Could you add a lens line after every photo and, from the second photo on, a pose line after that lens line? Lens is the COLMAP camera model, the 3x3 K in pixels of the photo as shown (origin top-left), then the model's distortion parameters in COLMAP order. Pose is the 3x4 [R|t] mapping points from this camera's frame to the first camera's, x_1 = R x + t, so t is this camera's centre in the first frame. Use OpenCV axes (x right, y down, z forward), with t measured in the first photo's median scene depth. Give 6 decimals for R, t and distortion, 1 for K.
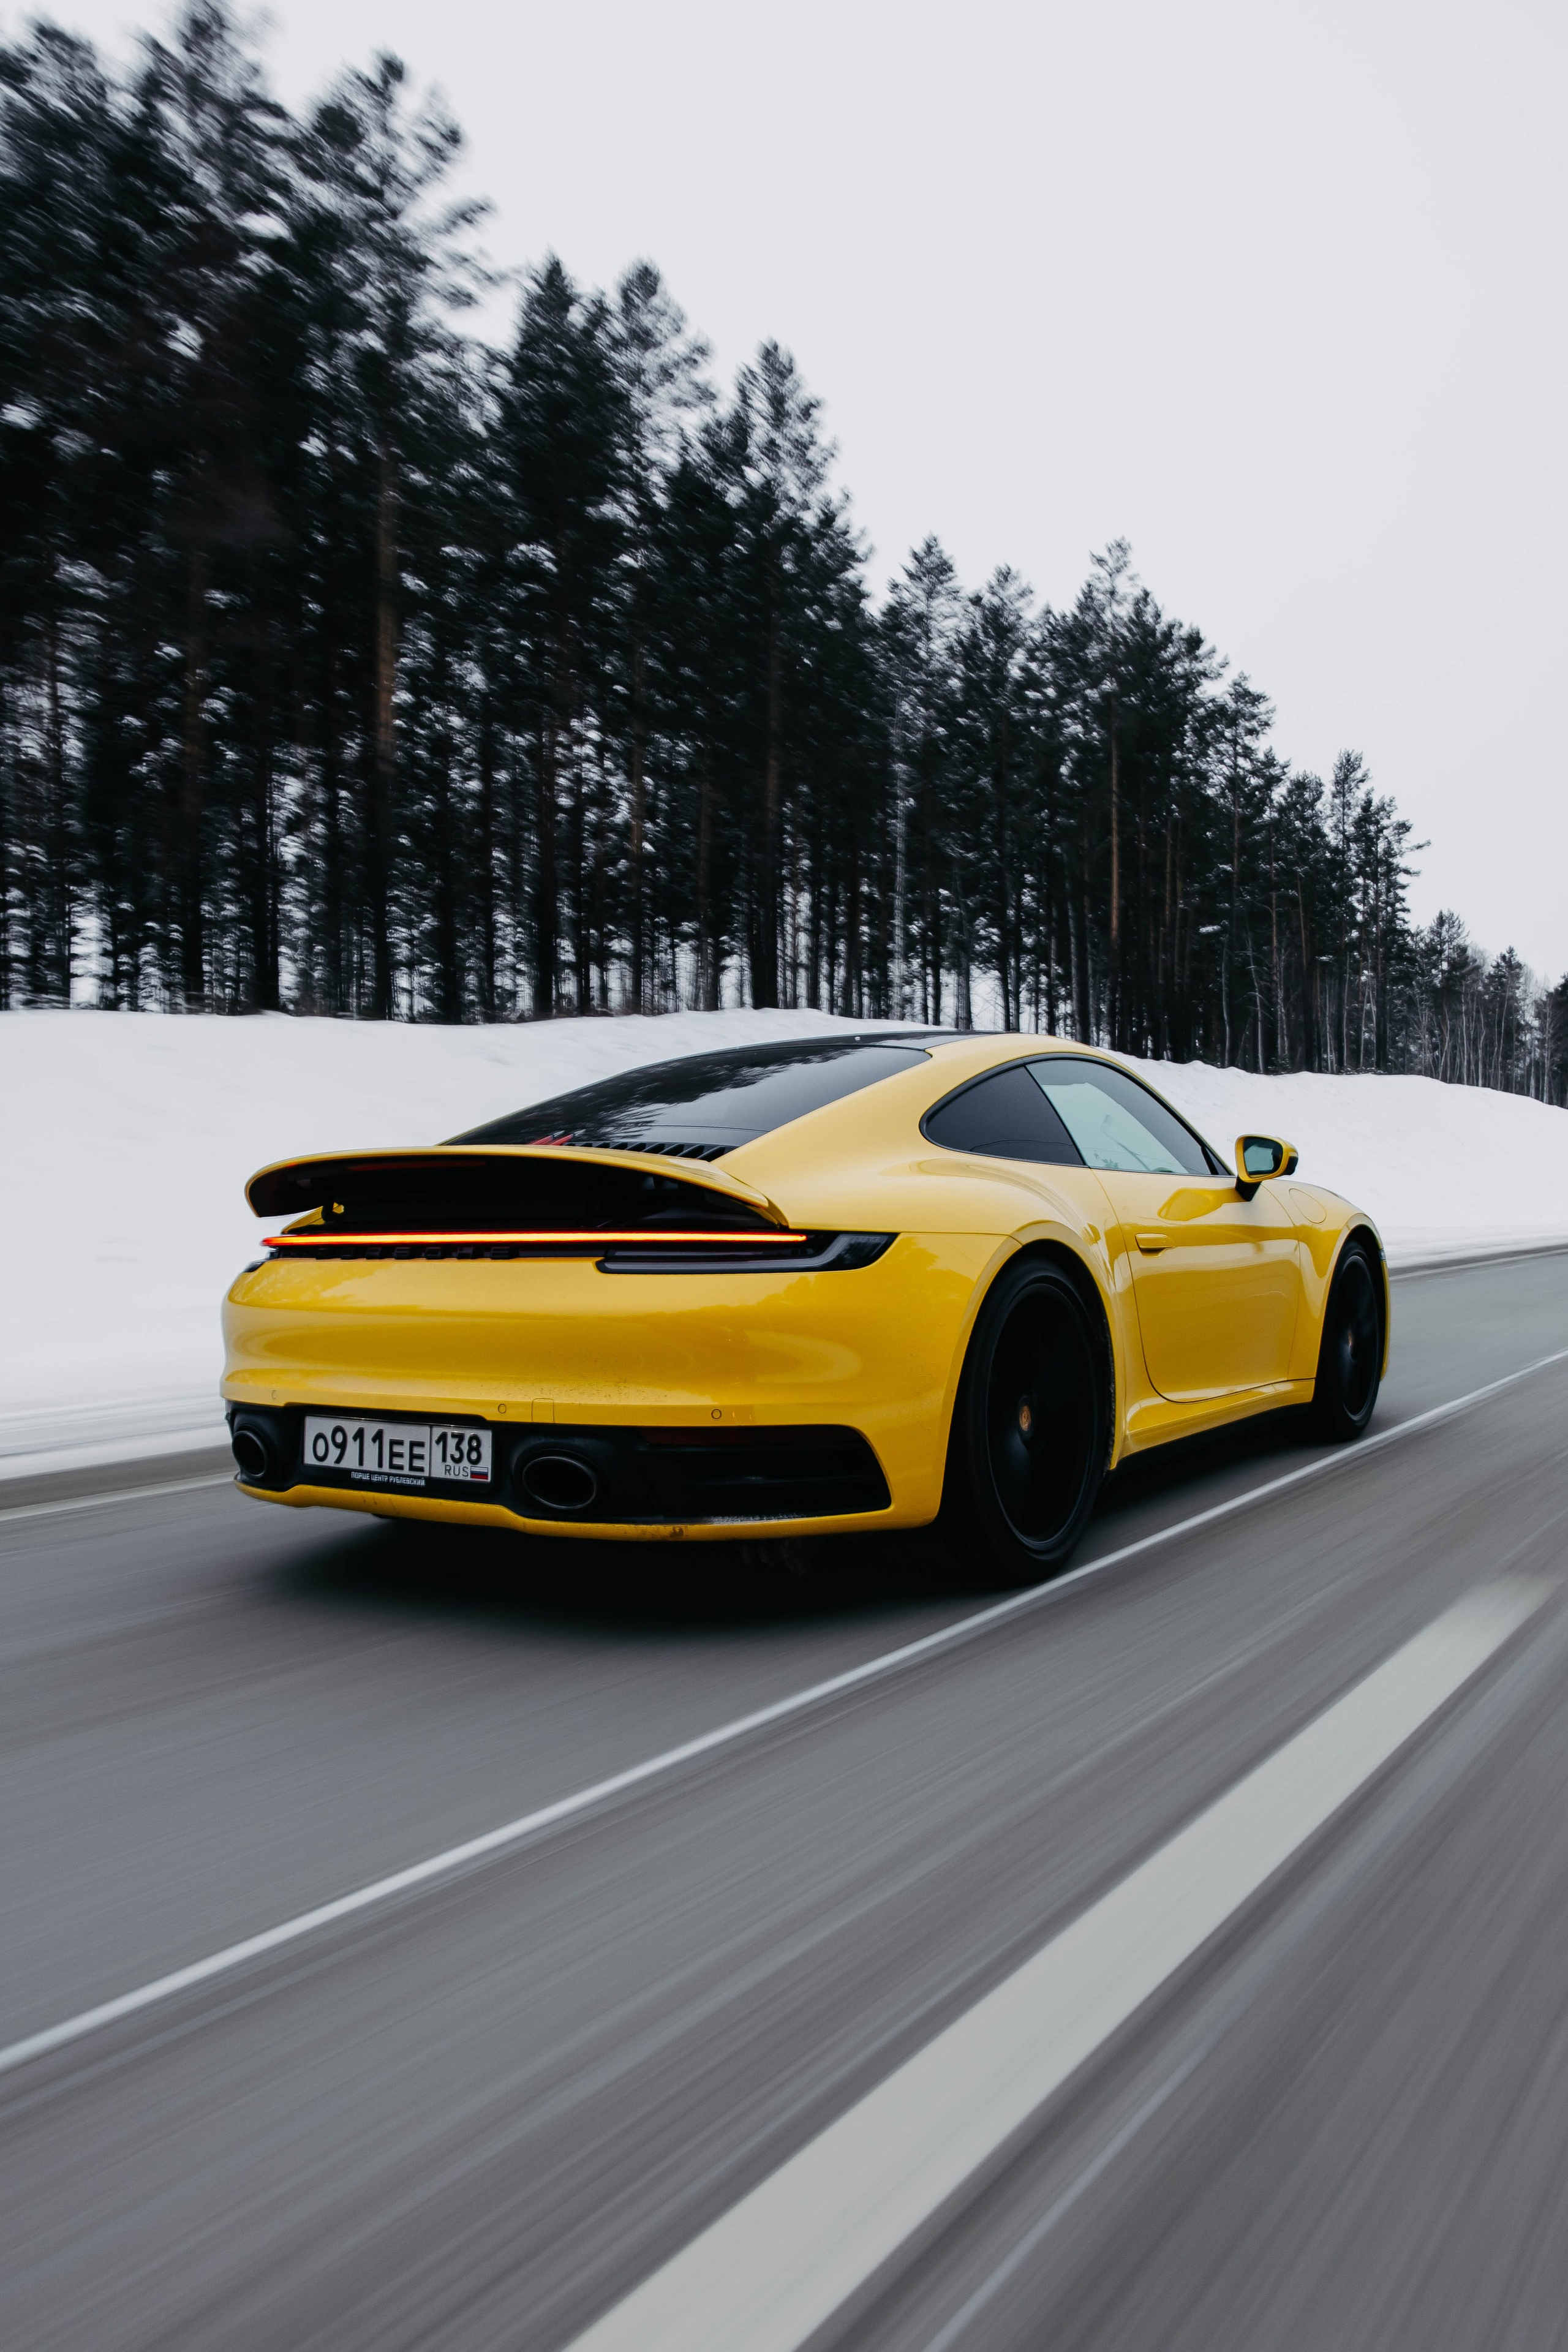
lens RADIAL K [[1780.3, 0, 788.1], [0, 1780.3, 1230.9], [0, 0, 1]] dist [-0.001186, 0.014078]
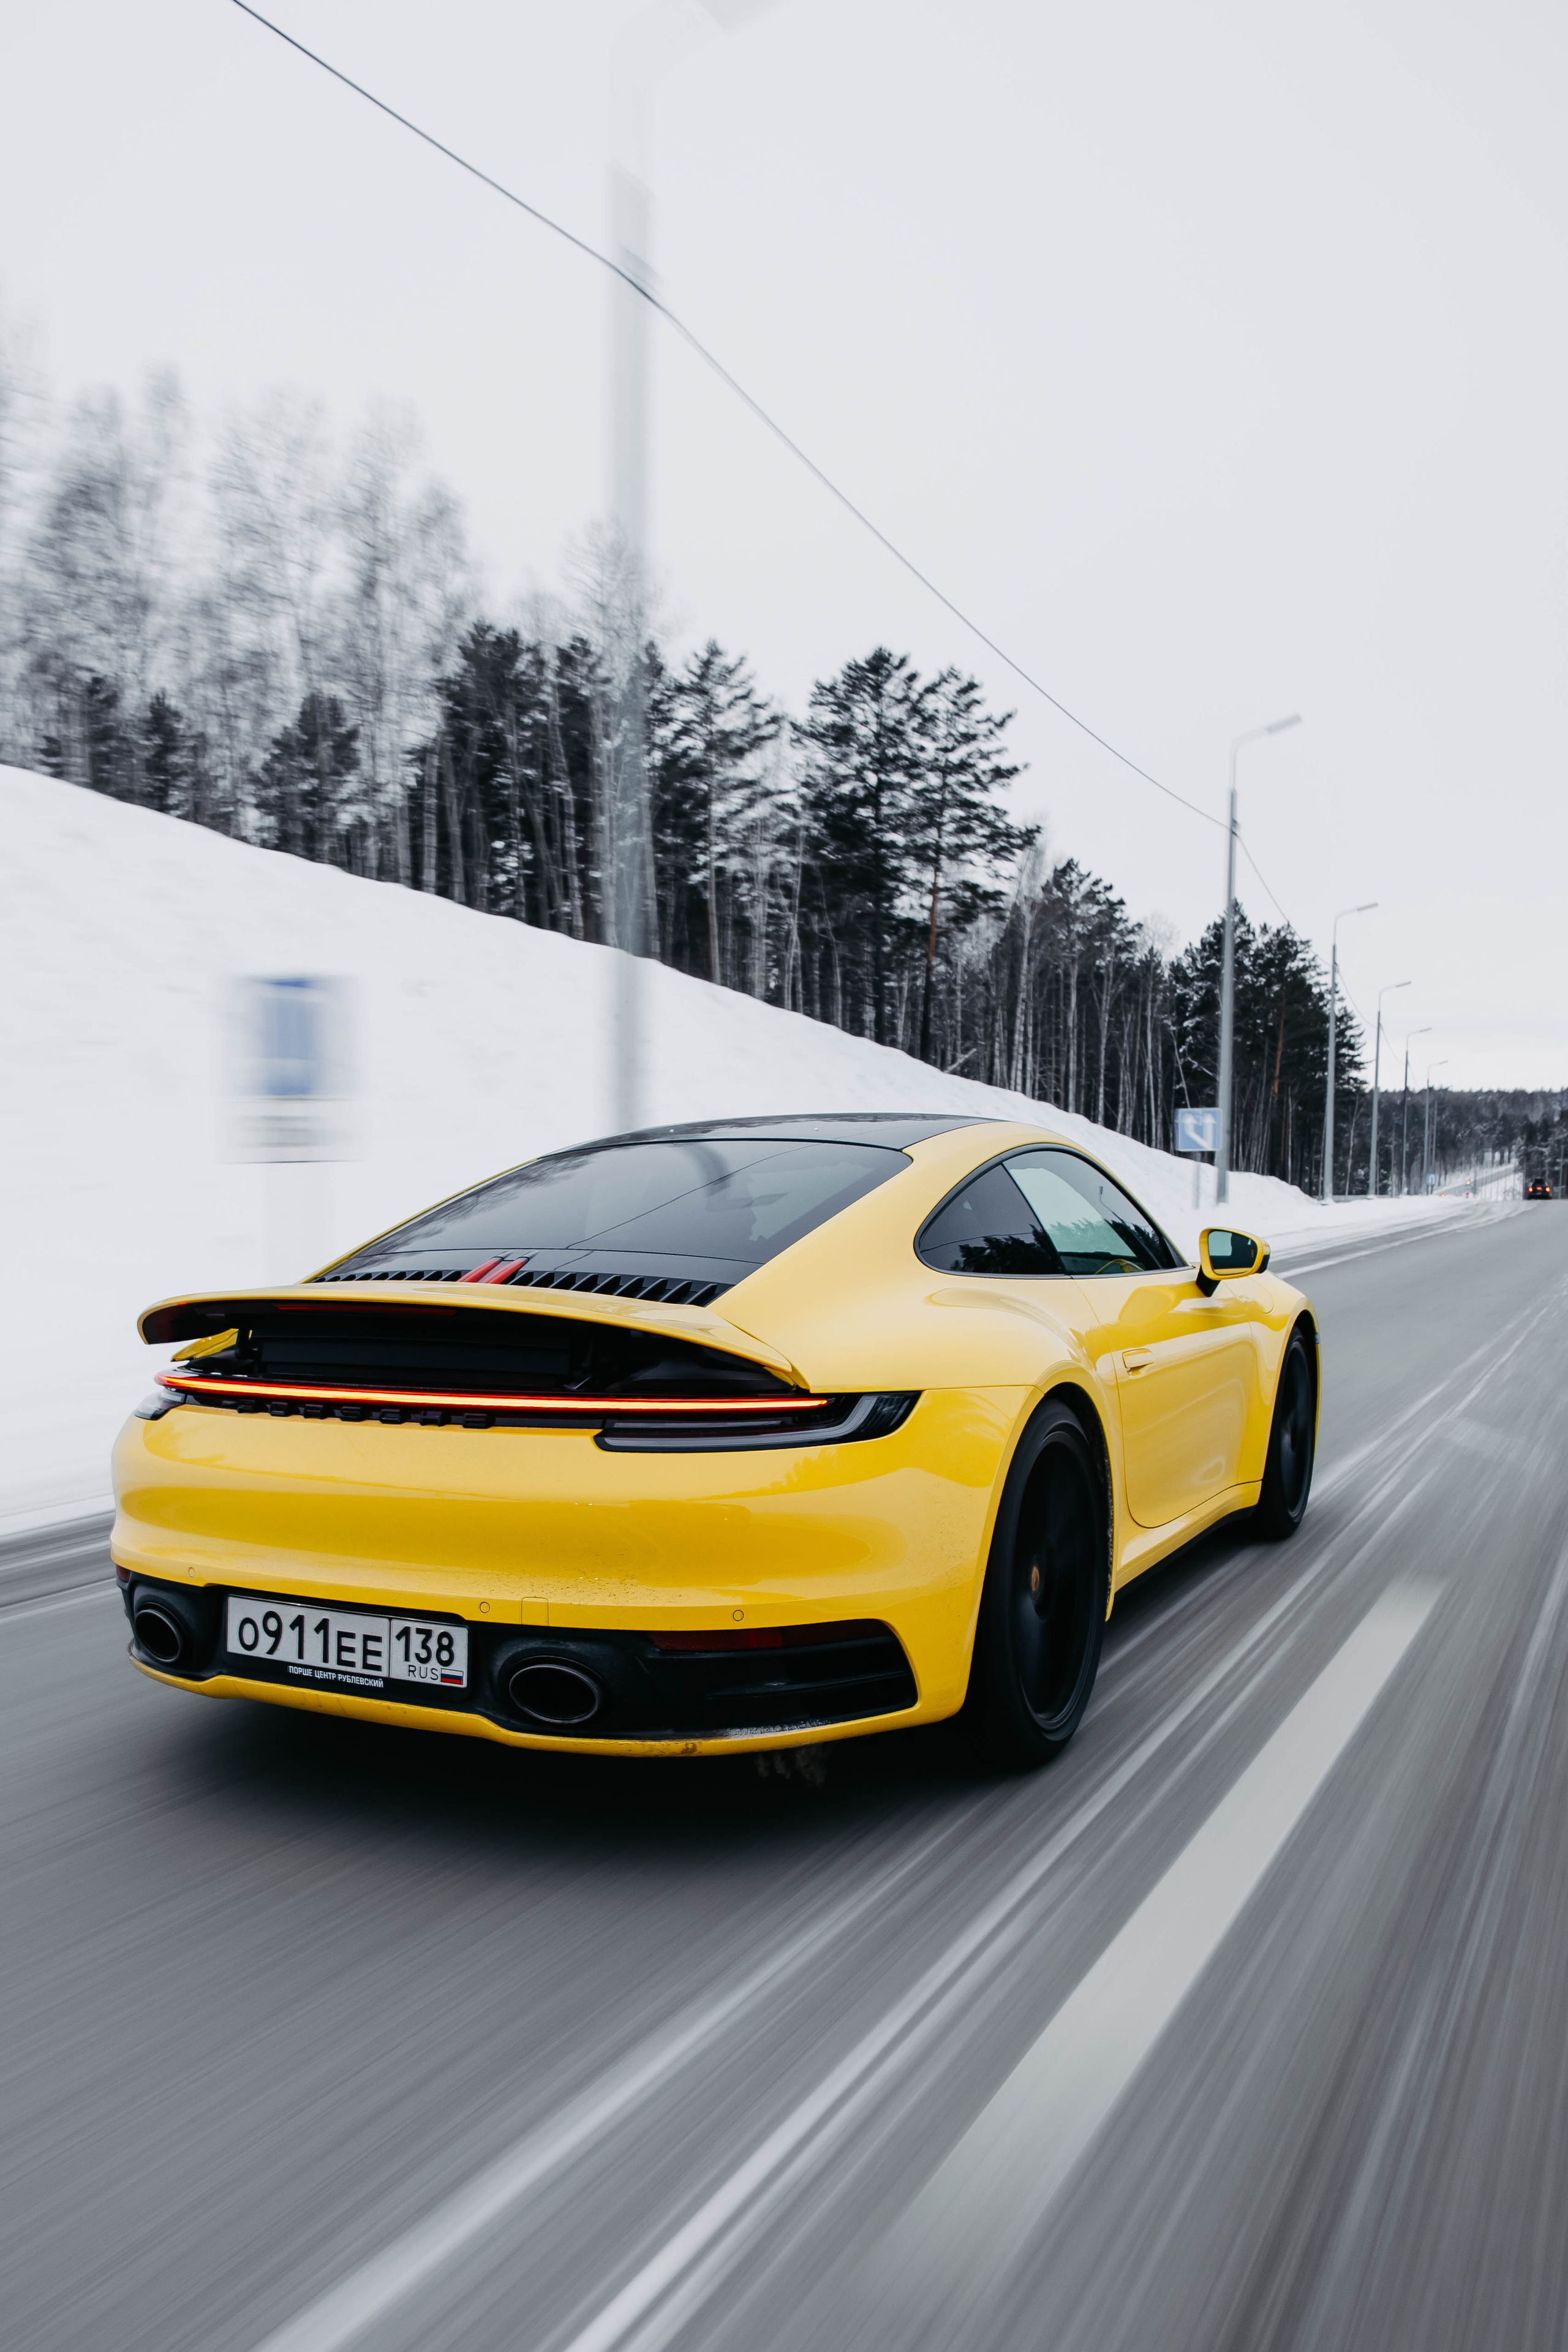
lens RADIAL K [[1869.2, 0, 706.7], [0, 1869.2, 1300.1], [0, 0, 1]] dist [-0.031066, 0.000513]
pose [[0.995801, 0.004884, 0.091414, -0.127288], [-0.009332, 0.998790, 0.048291, -0.086004], [-0.091068, -0.048941, 0.994641, 0.094824]]
